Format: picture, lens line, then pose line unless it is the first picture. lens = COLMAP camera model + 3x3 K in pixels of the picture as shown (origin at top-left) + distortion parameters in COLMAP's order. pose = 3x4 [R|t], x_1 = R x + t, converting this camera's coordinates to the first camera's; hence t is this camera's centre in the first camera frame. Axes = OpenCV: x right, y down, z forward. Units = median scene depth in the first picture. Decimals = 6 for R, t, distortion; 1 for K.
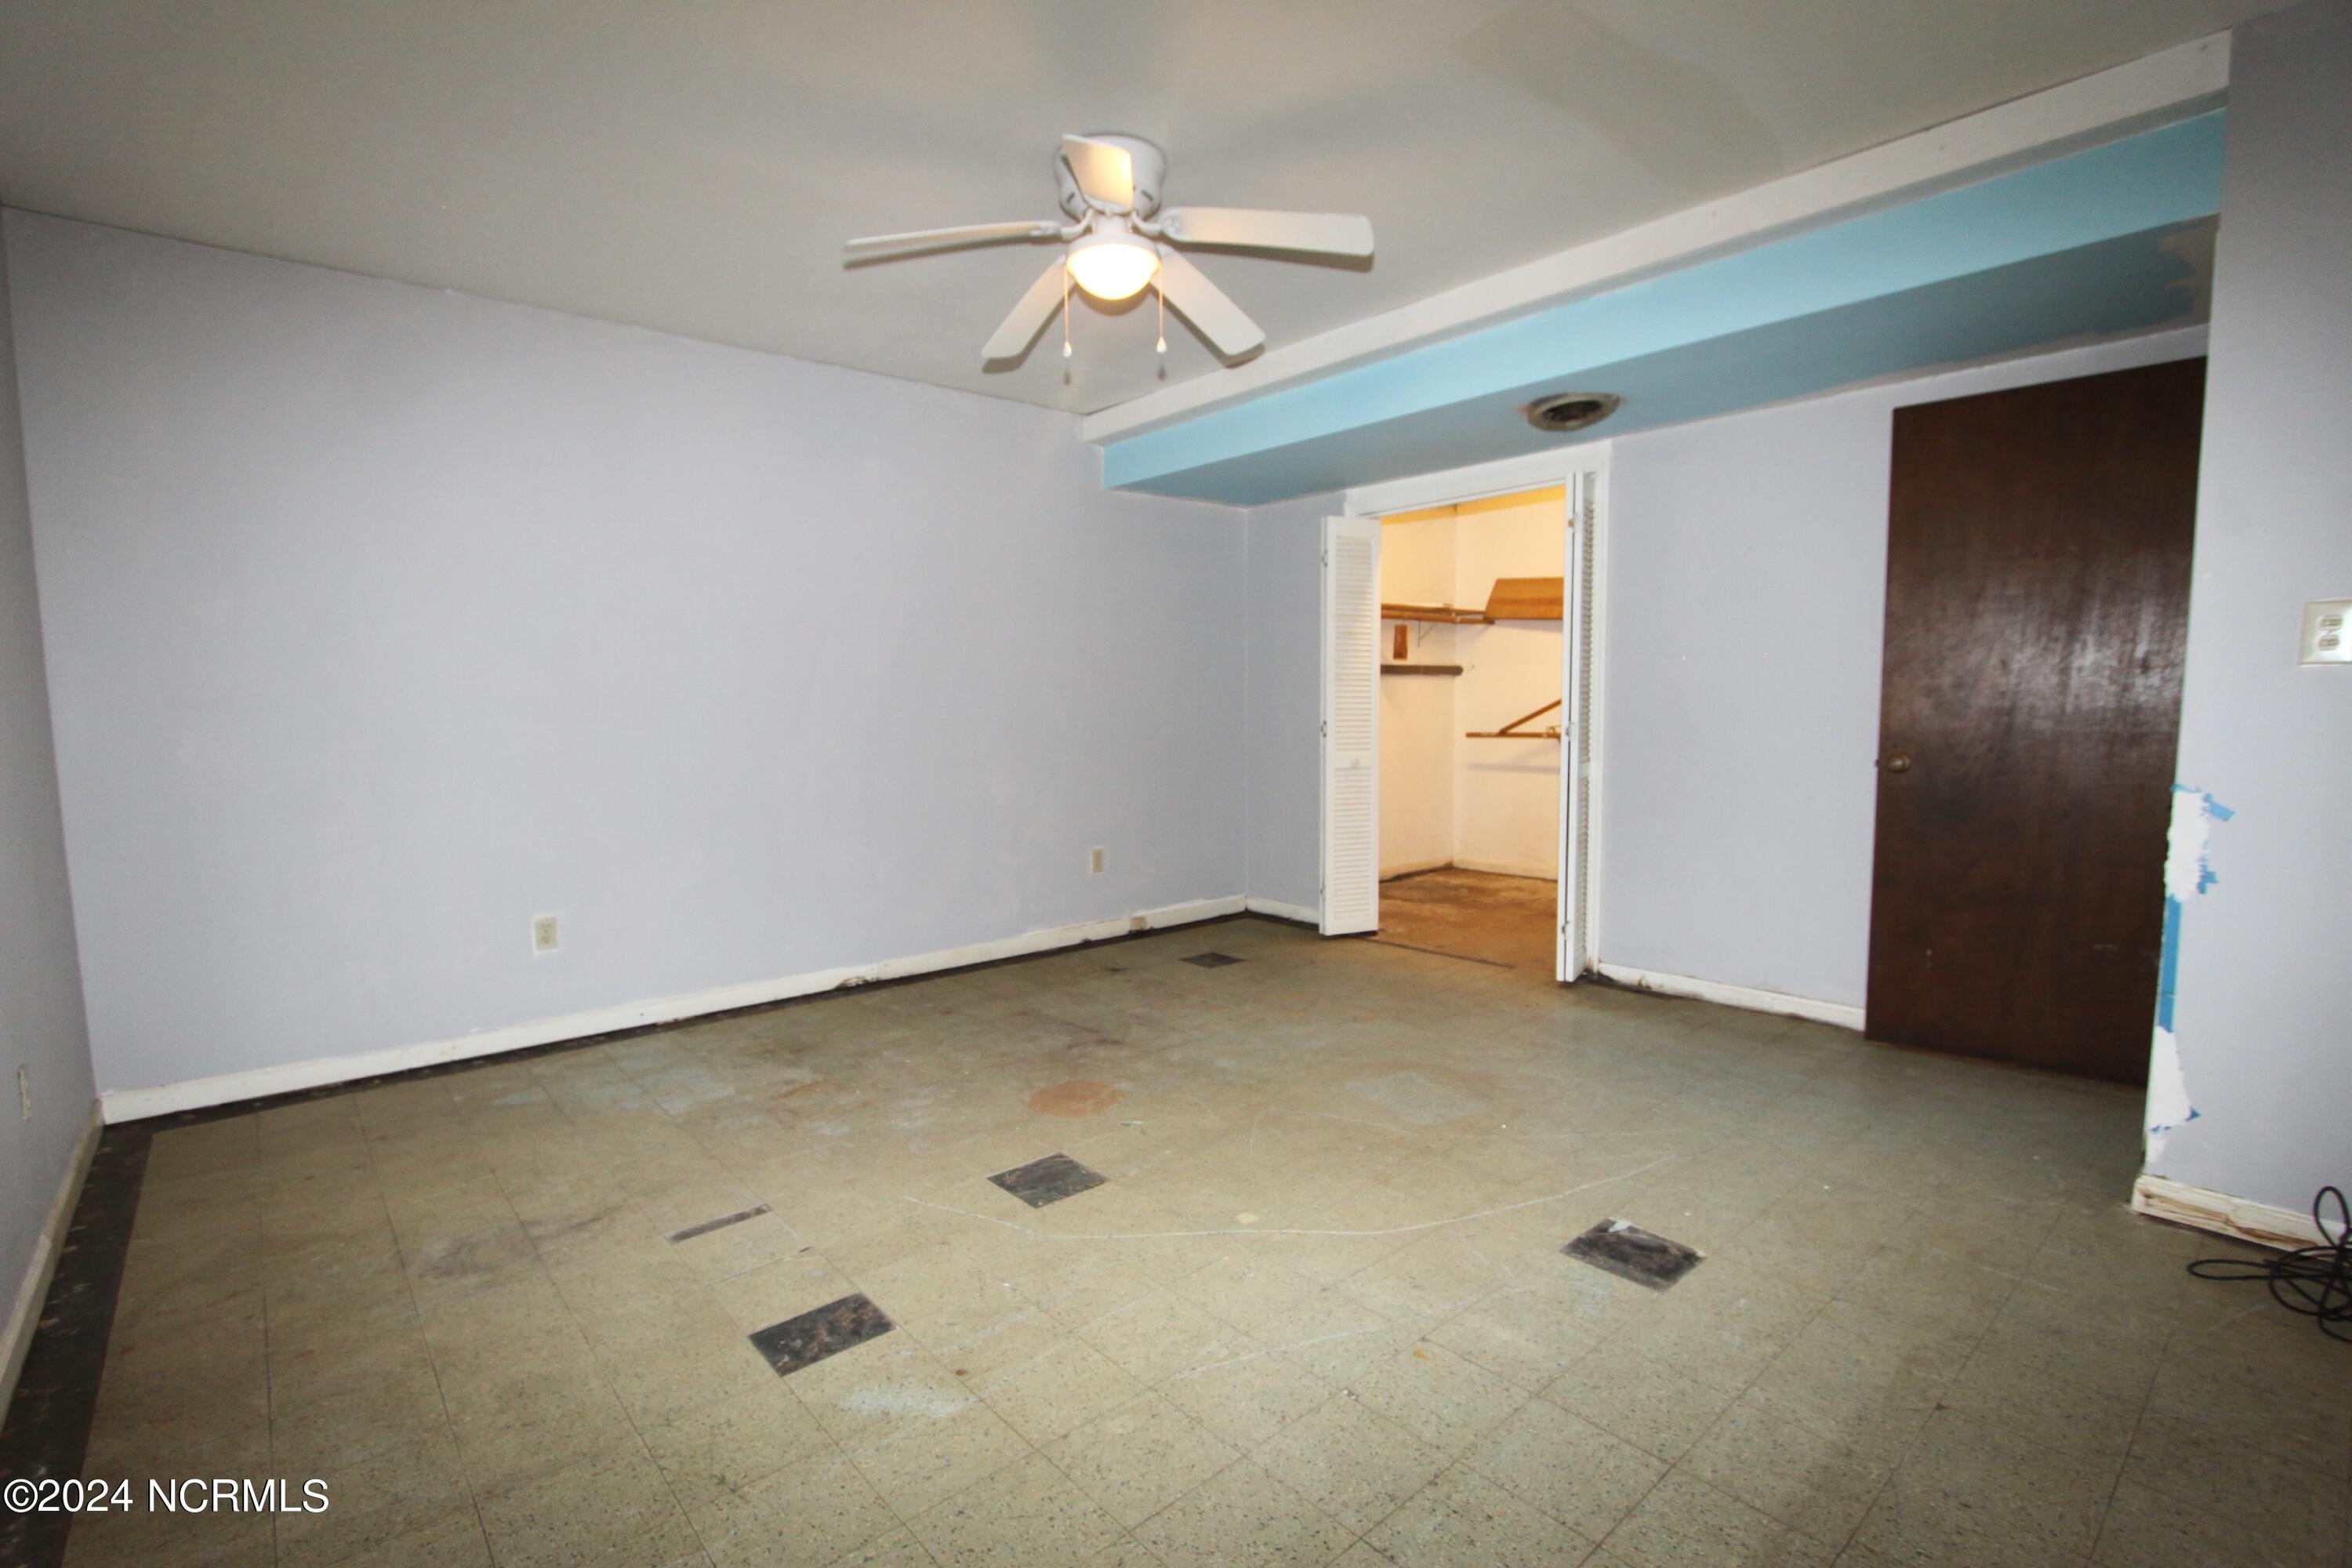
lens RADIAL K [[1082.7, 0, 1172.6], [0, 1082.7, 813.1], [0, 0, 1]] dist [-0.022891, 0.004864]
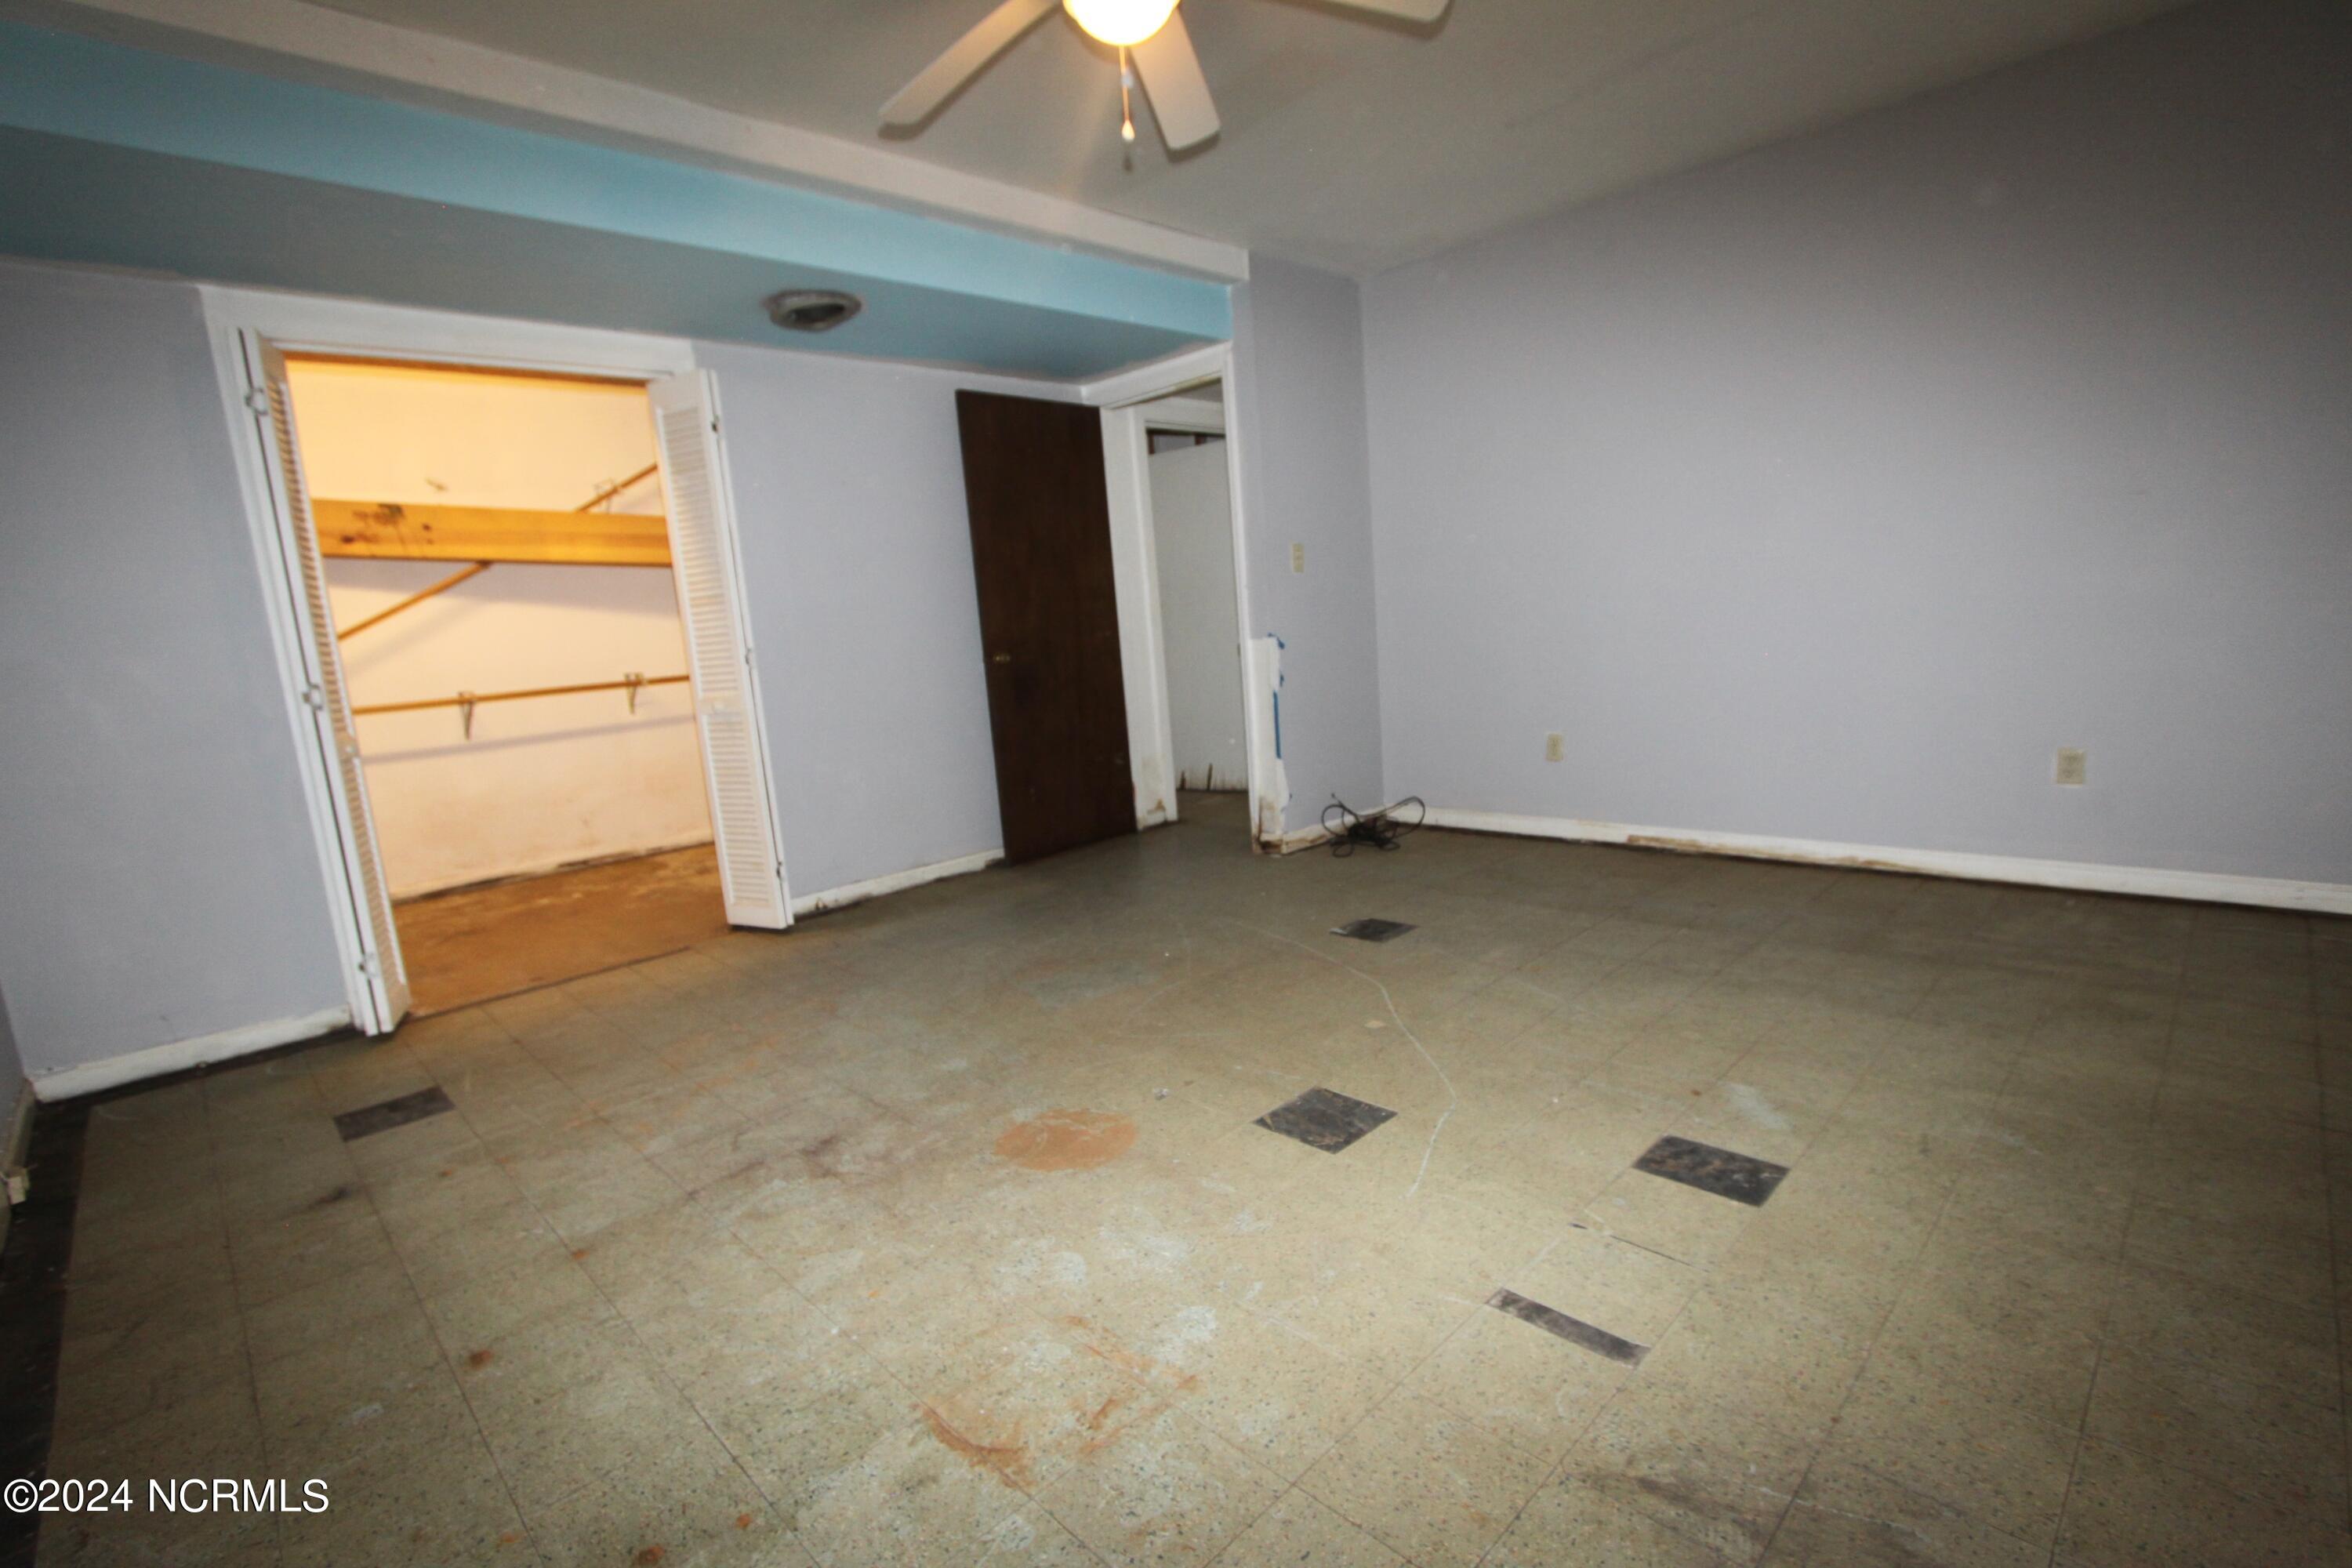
lens RADIAL K [[1082.7, 0, 1172.6], [0, 1082.7, 813.1], [0, 0, 1]] dist [-0.022891, 0.004864]
pose [[-0.062591, -0.158861, 0.985315, -0.885942], [0.174403, 0.970319, 0.167522, -0.059862], [-0.982683, 0.182328, -0.033028, 1.065919]]
